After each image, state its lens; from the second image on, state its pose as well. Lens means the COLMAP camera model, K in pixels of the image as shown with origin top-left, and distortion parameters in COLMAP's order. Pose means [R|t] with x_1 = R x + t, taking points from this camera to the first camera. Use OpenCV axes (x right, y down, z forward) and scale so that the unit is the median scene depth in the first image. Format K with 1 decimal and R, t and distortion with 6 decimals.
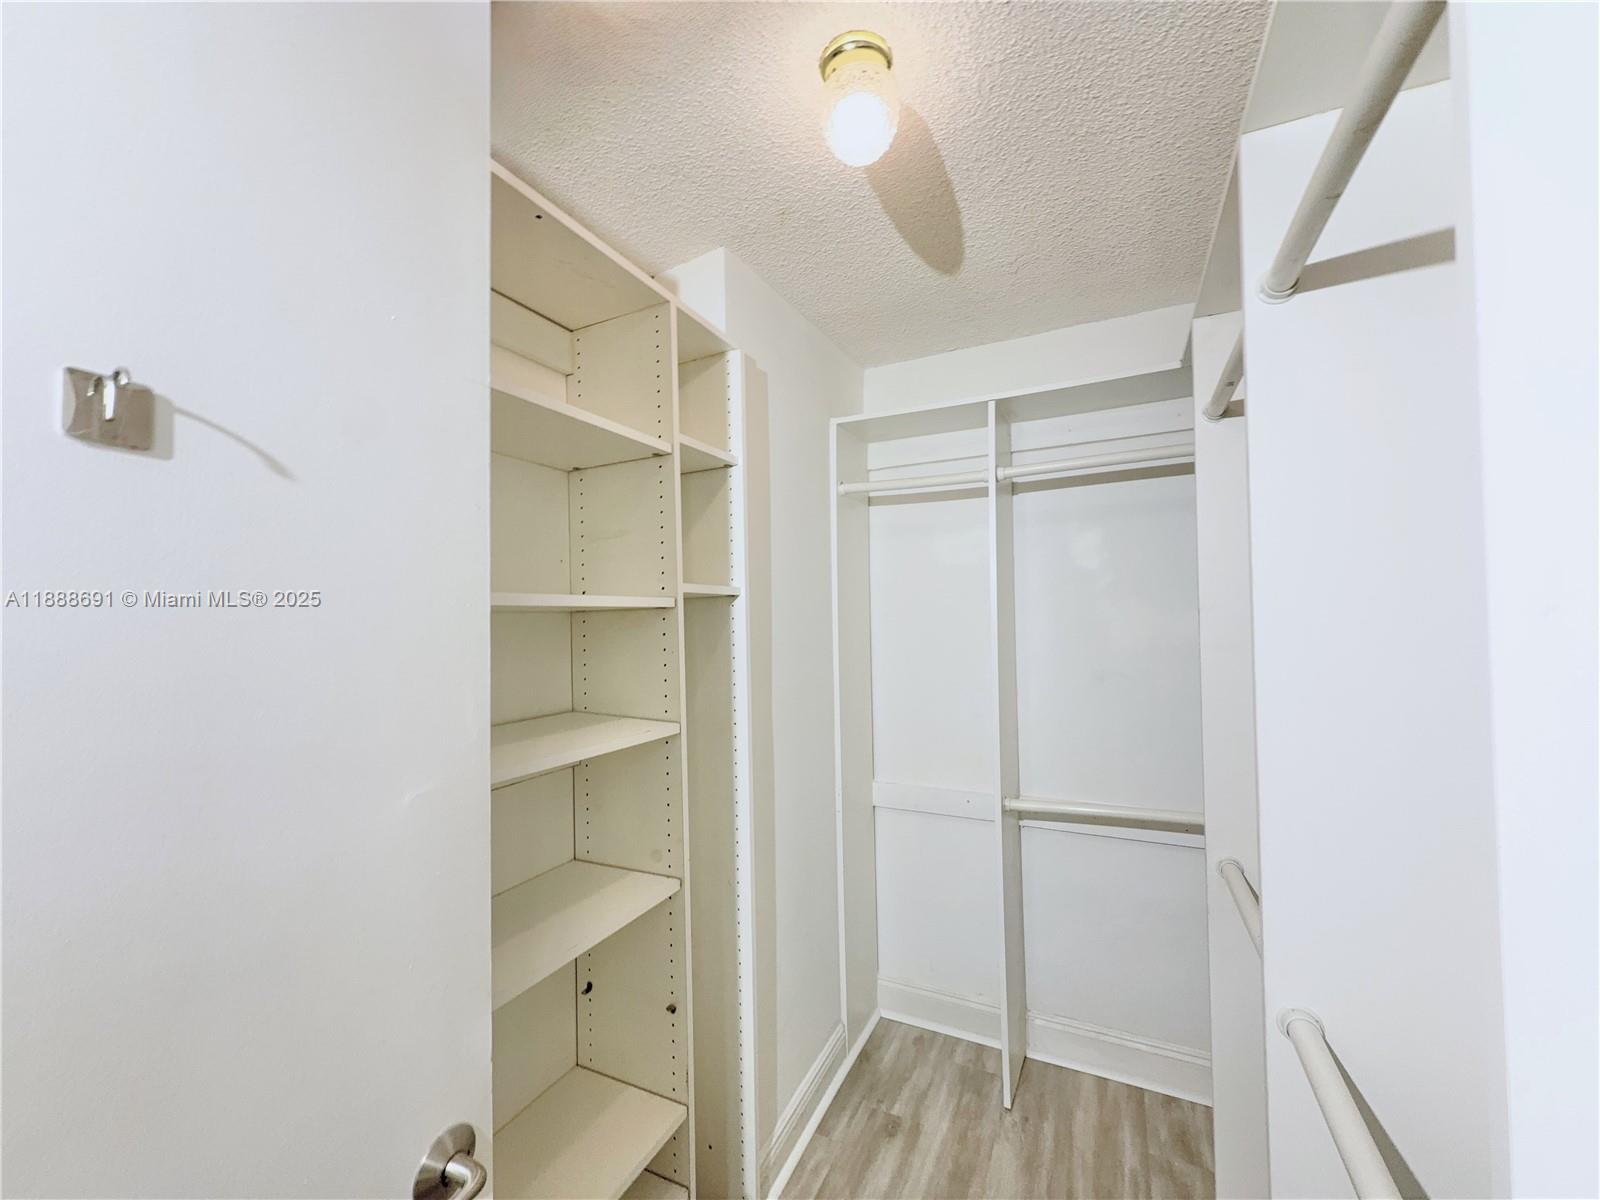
lens RADIAL K [[640.7, 0, 800.4], [0, 640.7, 599.9], [0, 0, 1]] dist [-0.001804, 0.000127]
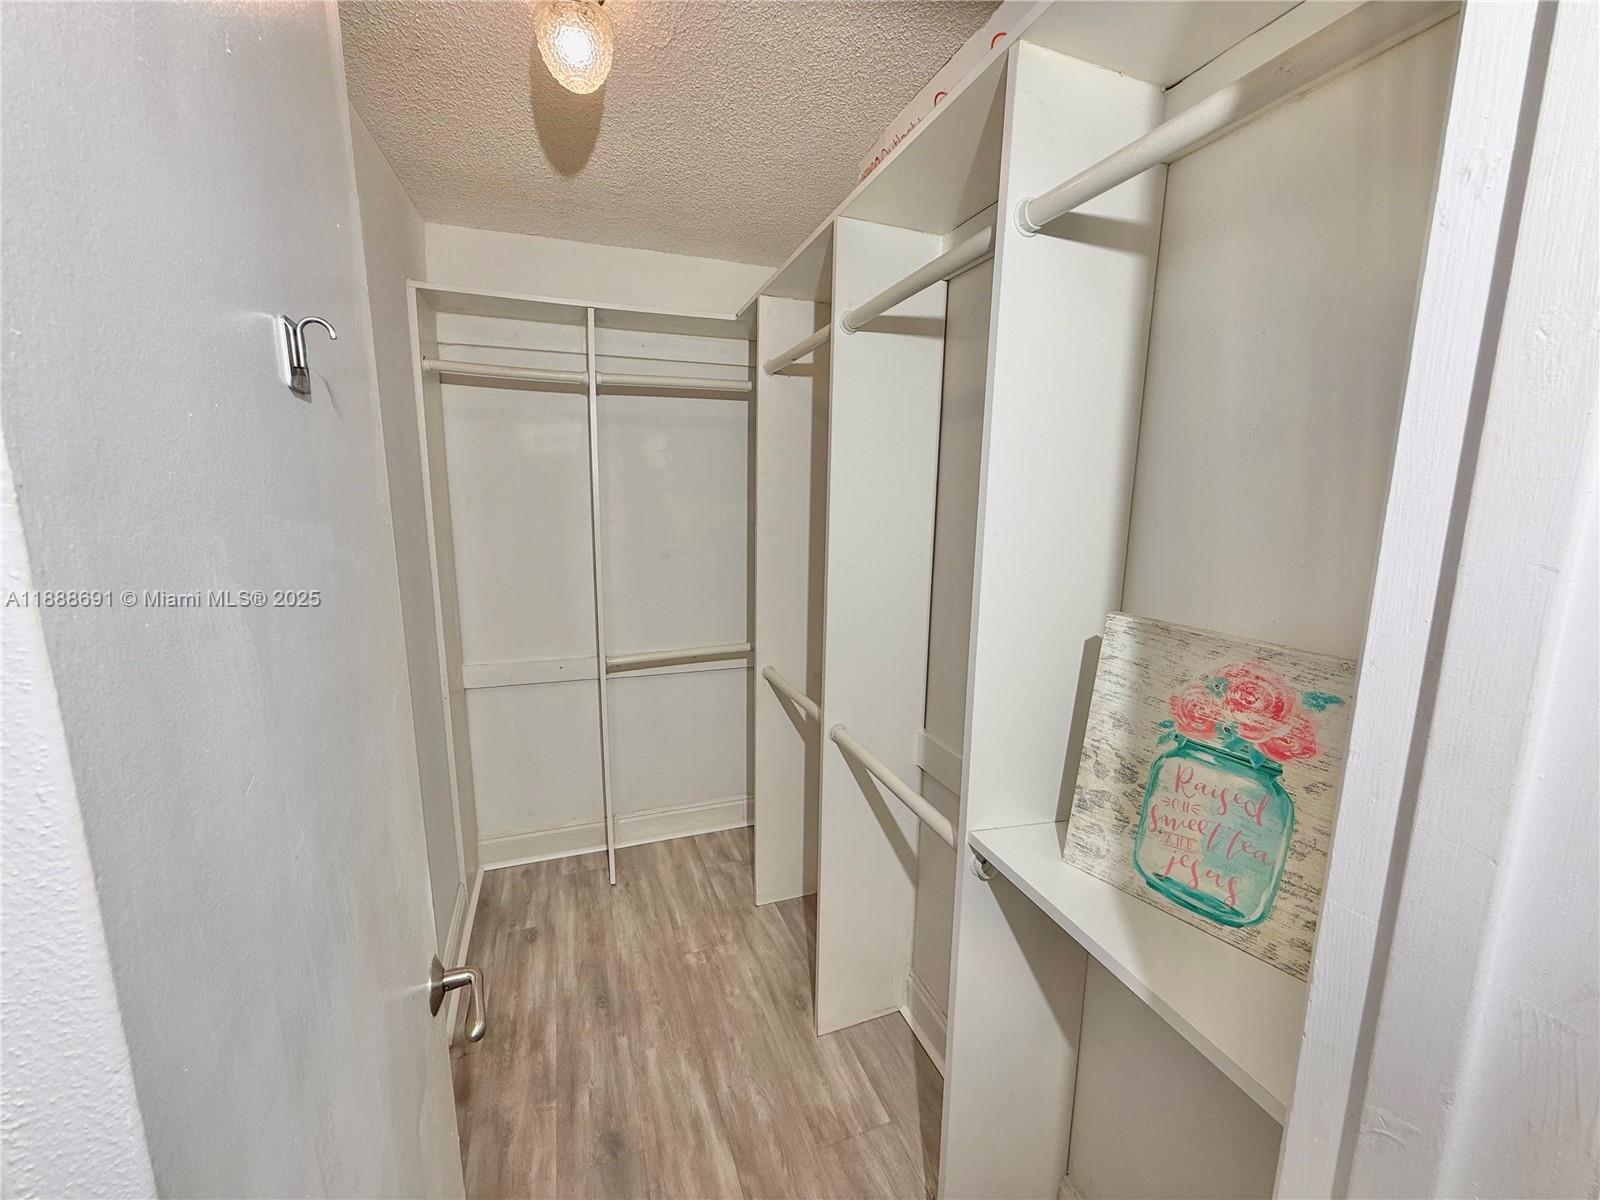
lens RADIAL K [[640.7, 0, 797.6], [0, 640.7, 600.3], [0, 0, 1]] dist [-0.001804, 0.000127]
pose [[0.691267, -0.098666, 0.715831, -0.291833], [-0.044399, 0.982963, 0.178361, -0.031123], [-0.721234, -0.155077, 0.675110, -0.070692]]
